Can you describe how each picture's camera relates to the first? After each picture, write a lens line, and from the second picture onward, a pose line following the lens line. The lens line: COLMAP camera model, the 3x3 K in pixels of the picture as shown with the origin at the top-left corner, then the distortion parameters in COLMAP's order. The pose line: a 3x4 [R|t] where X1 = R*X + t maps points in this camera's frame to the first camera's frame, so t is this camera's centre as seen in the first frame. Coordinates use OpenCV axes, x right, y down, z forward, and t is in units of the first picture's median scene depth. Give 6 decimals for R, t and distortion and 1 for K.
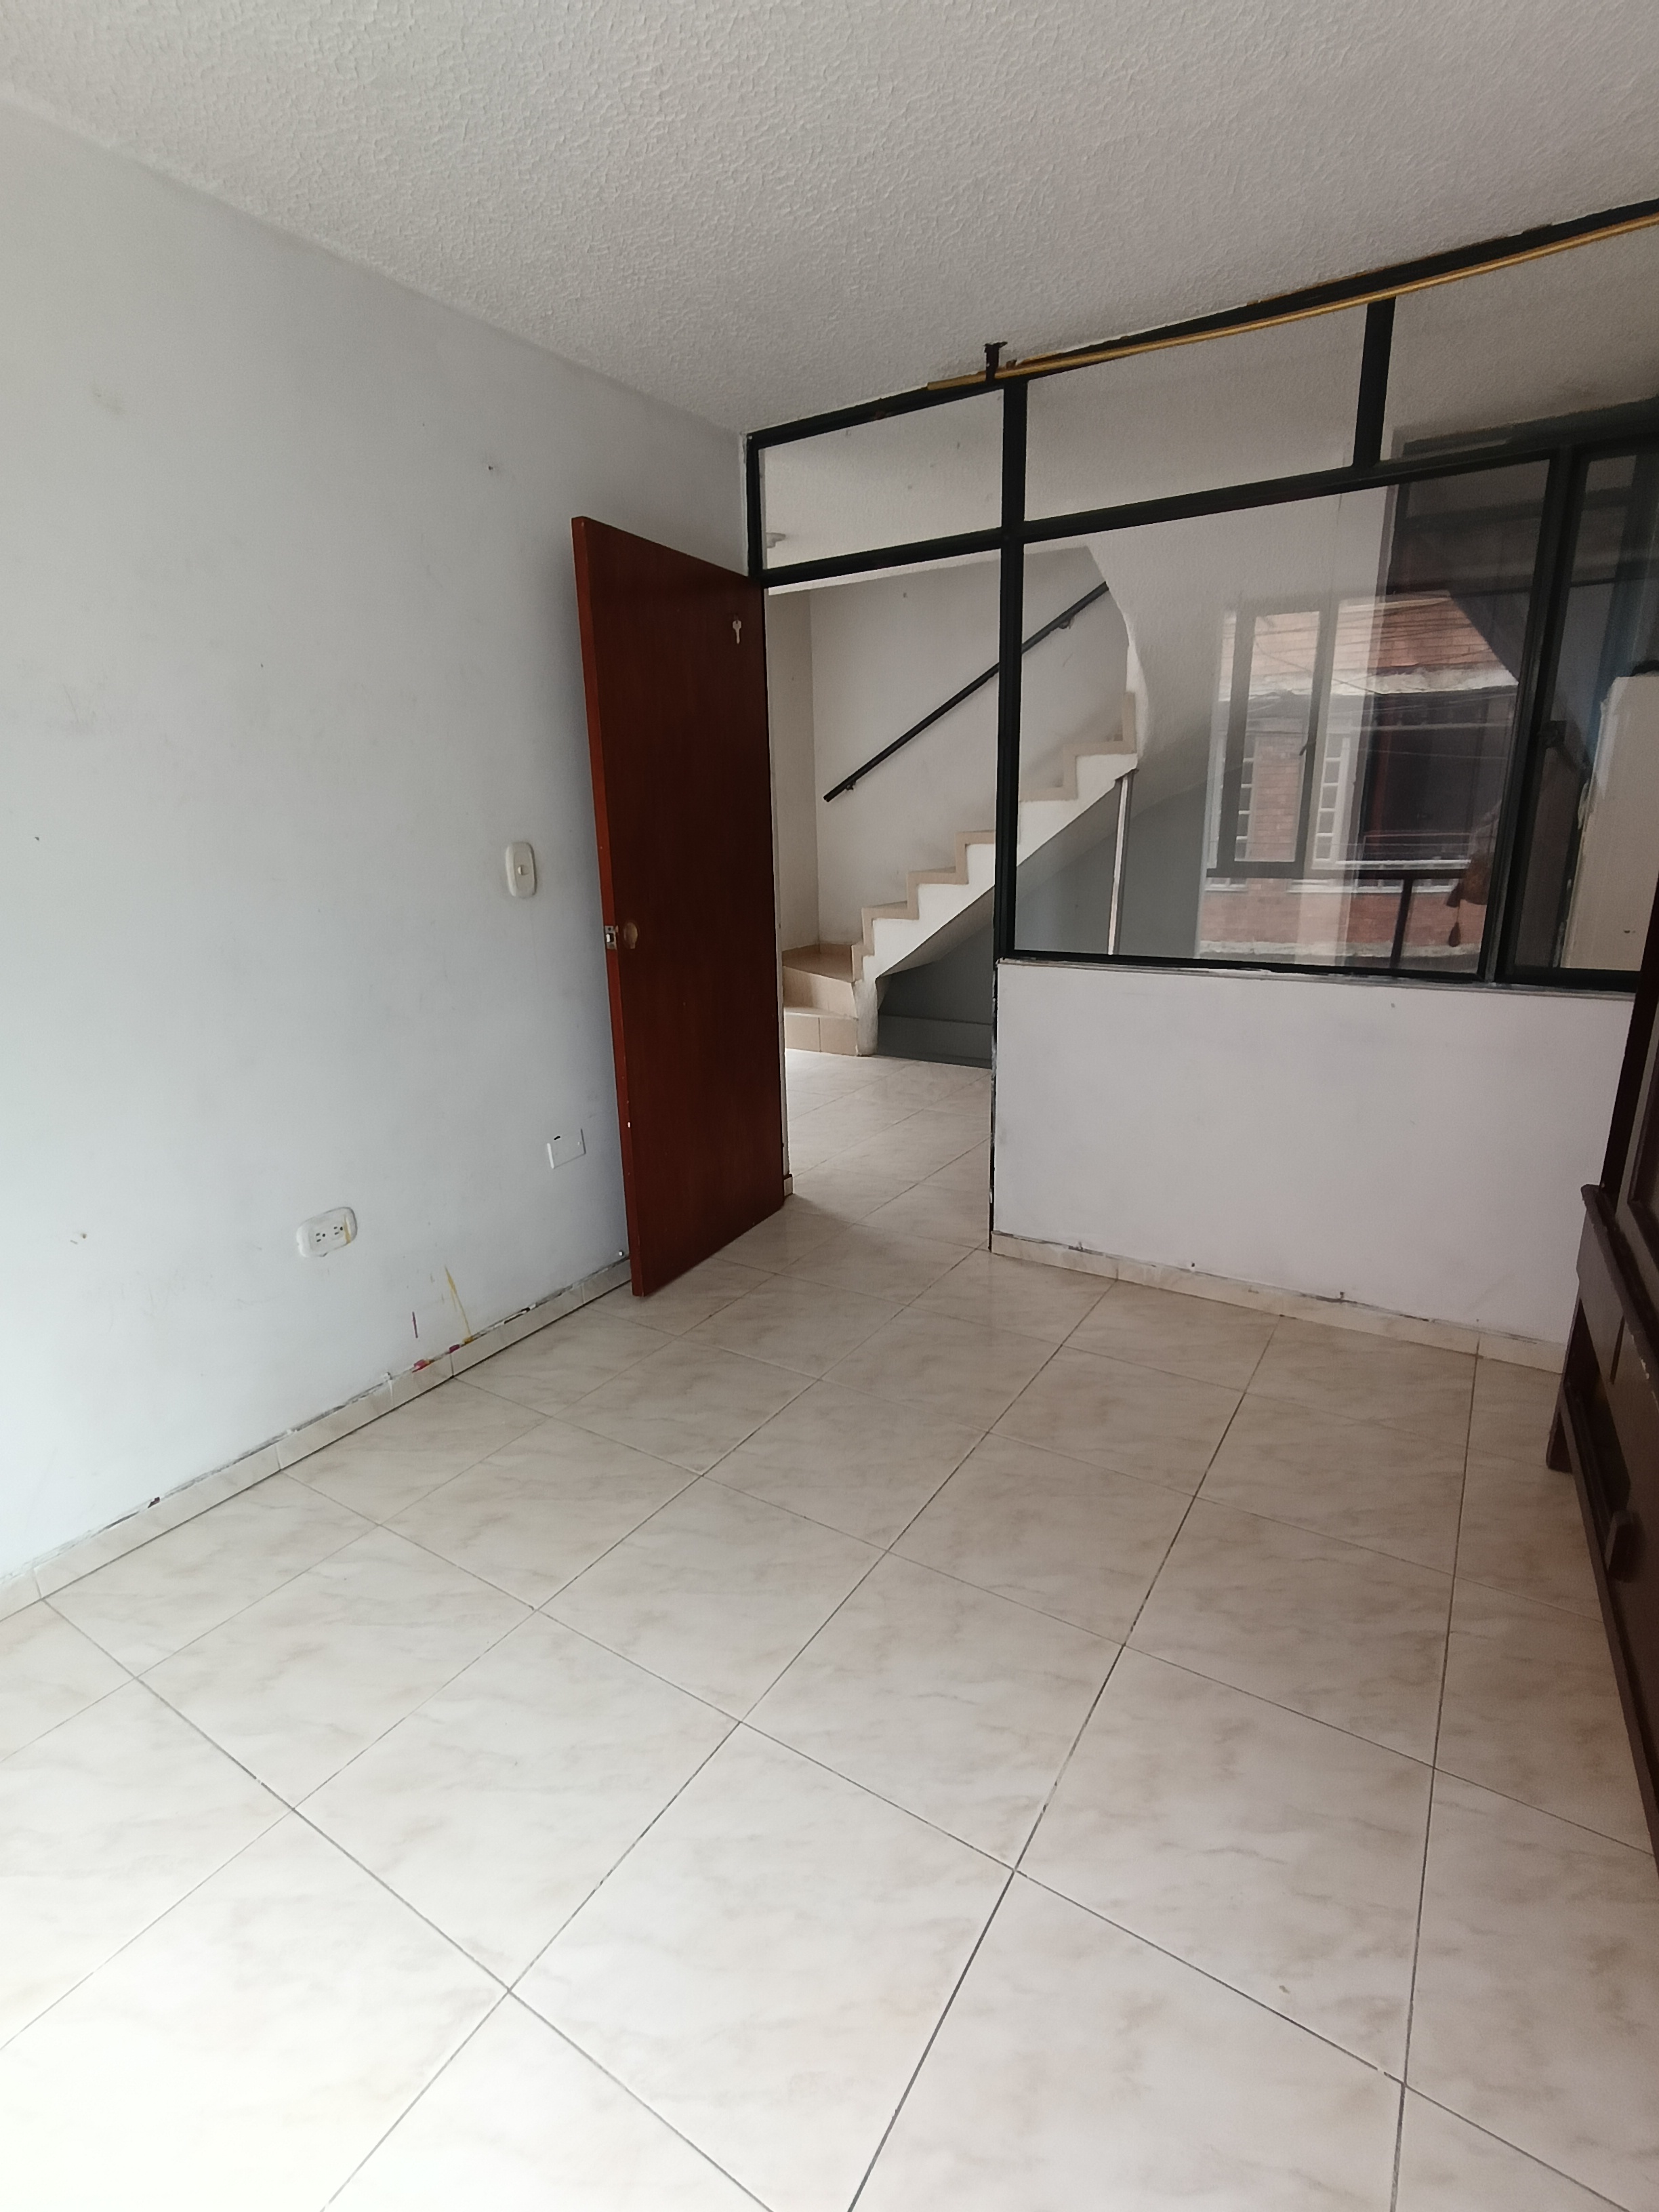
lens RADIAL K [[1038.7, 0, 841.7], [0, 1038.7, 1109.9], [0, 0, 1]] dist [-0.006208, 0.004323]
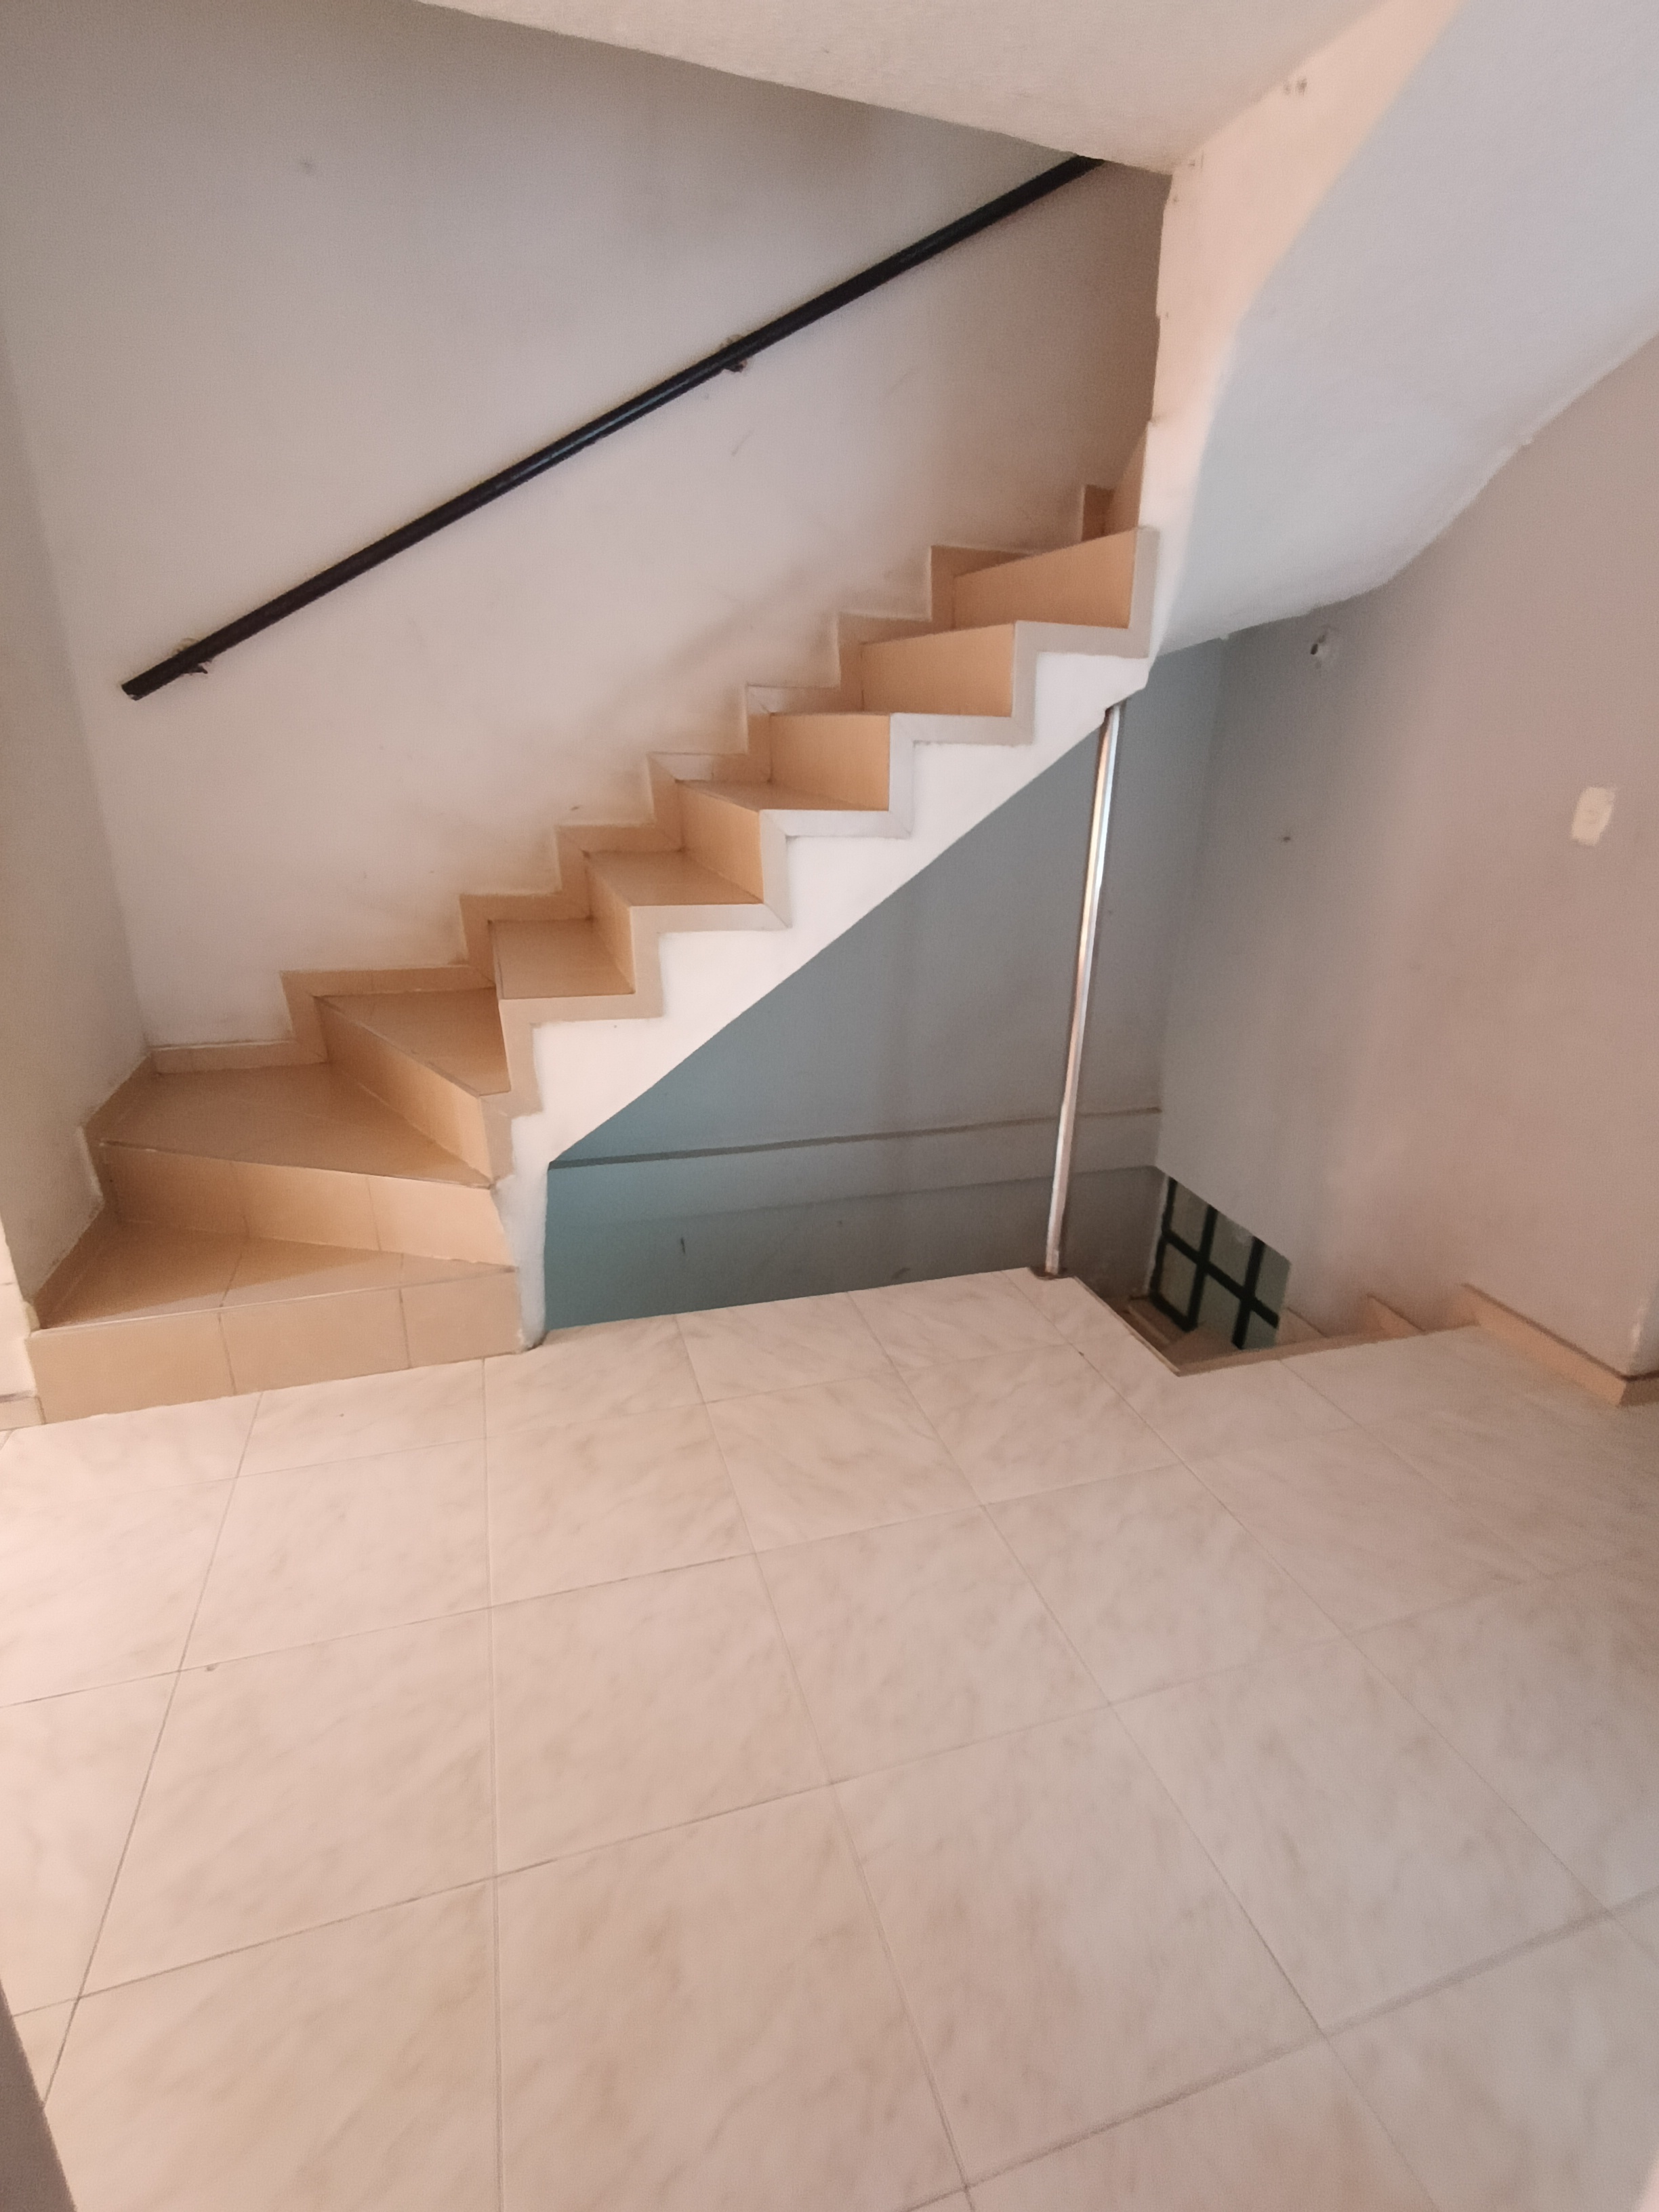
lens RADIAL K [[1038.7, 0, 841.7], [0, 1038.7, 1109.9], [0, 0, 1]] dist [-0.006208, 0.004323]
pose [[0.637989, -0.221200, 0.737591, -0.219722], [0.163459, 0.974927, 0.150990, -0.220826], [-0.752497, 0.024236, 0.658150, 0.752526]]
